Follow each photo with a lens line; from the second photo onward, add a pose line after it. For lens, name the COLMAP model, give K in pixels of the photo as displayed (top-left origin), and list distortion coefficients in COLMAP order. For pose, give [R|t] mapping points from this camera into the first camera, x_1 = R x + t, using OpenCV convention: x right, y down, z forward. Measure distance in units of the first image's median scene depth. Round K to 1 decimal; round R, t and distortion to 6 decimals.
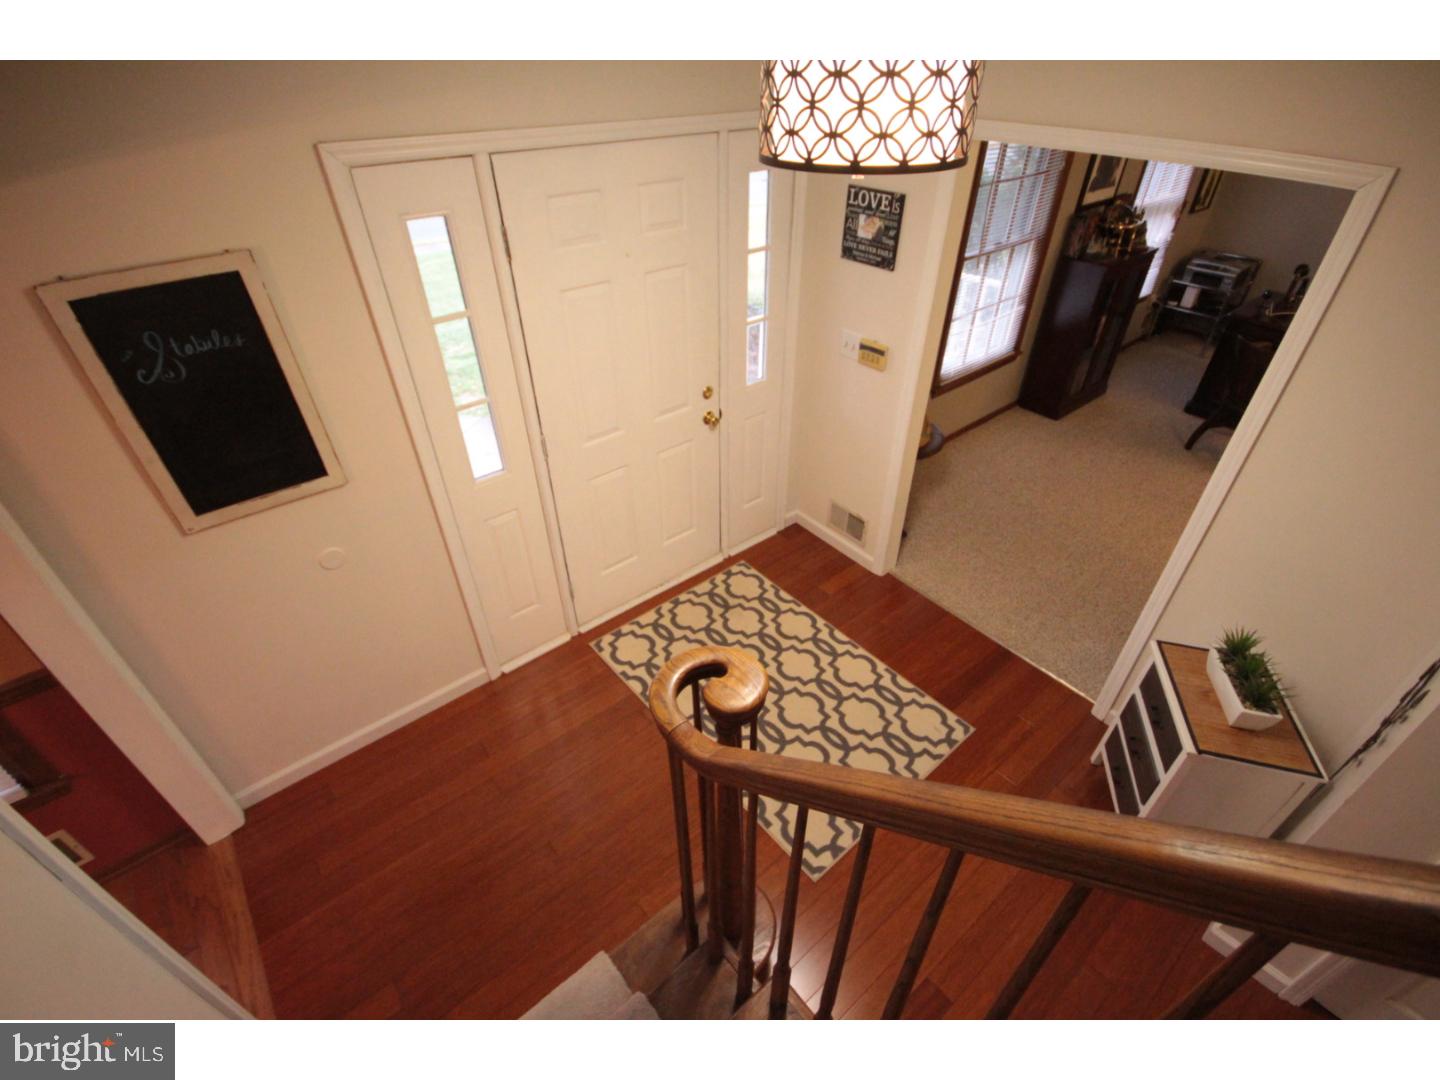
lens RADIAL K [[681.3, 0, 722.7], [0, 681.3, 548.5], [0, 0, 1]] dist [-0.001018, -0.000450]
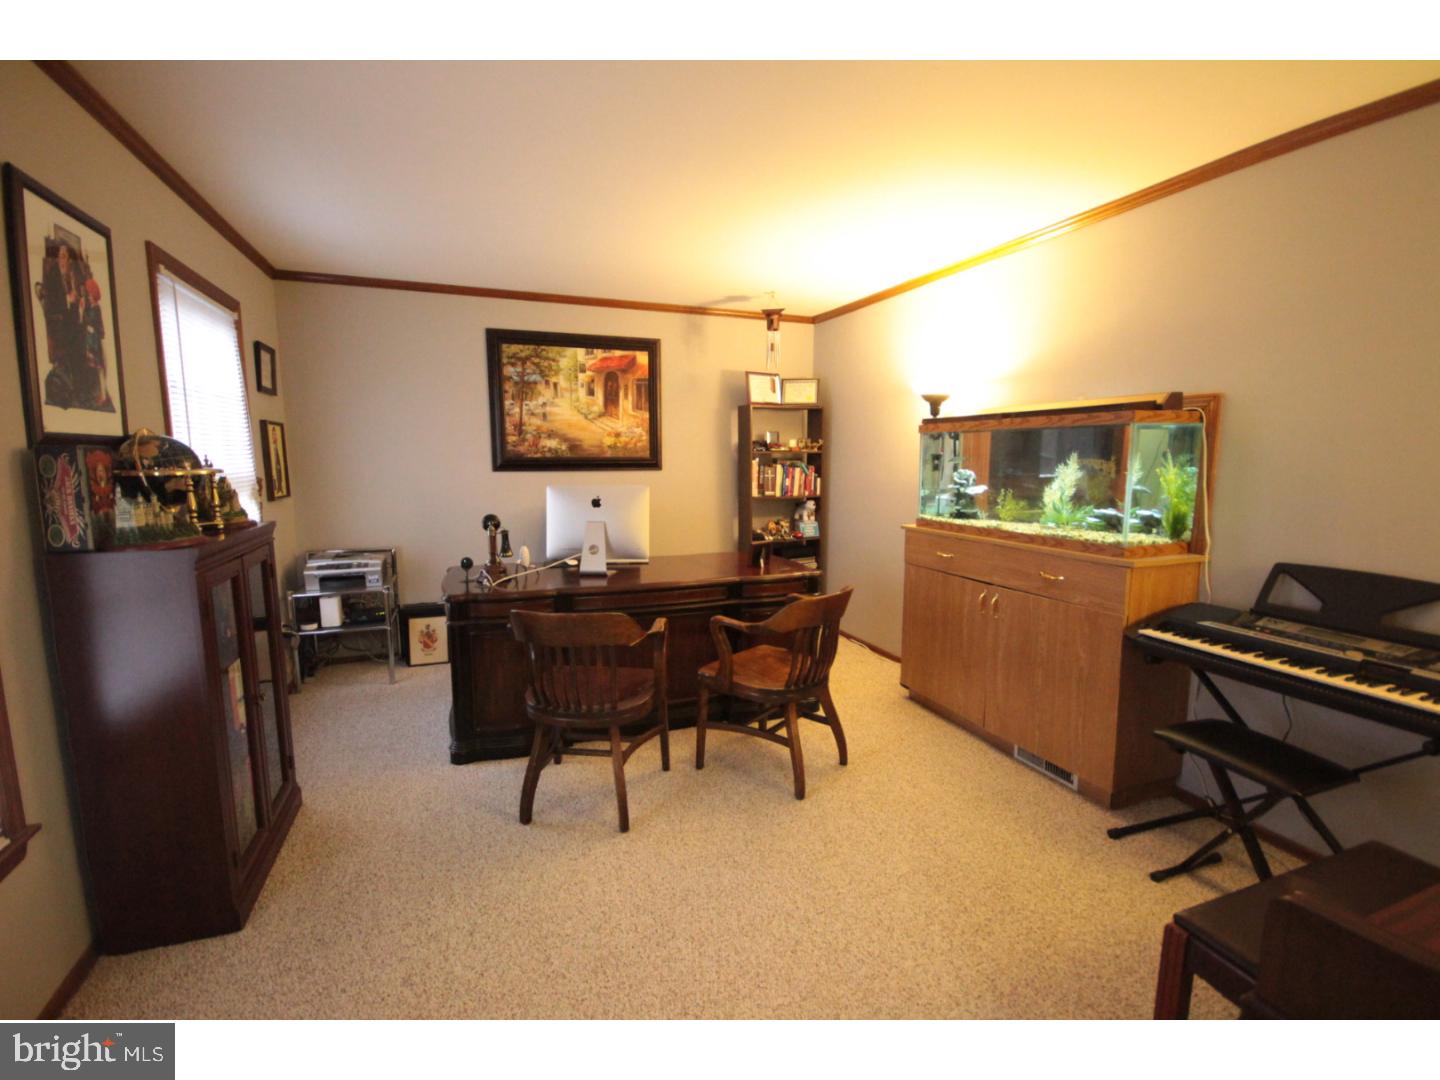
lens RADIAL K [[681.3, 0, 722.7], [0, 681.3, 548.5], [0, 0, 1]] dist [-0.001018, -0.000450]
pose [[0.339515, -0.135002, 0.930862, 0.236388], [0.574625, 0.813270, -0.091636, -0.157500], [-0.744671, 0.566009, 0.353693, 0.500813]]
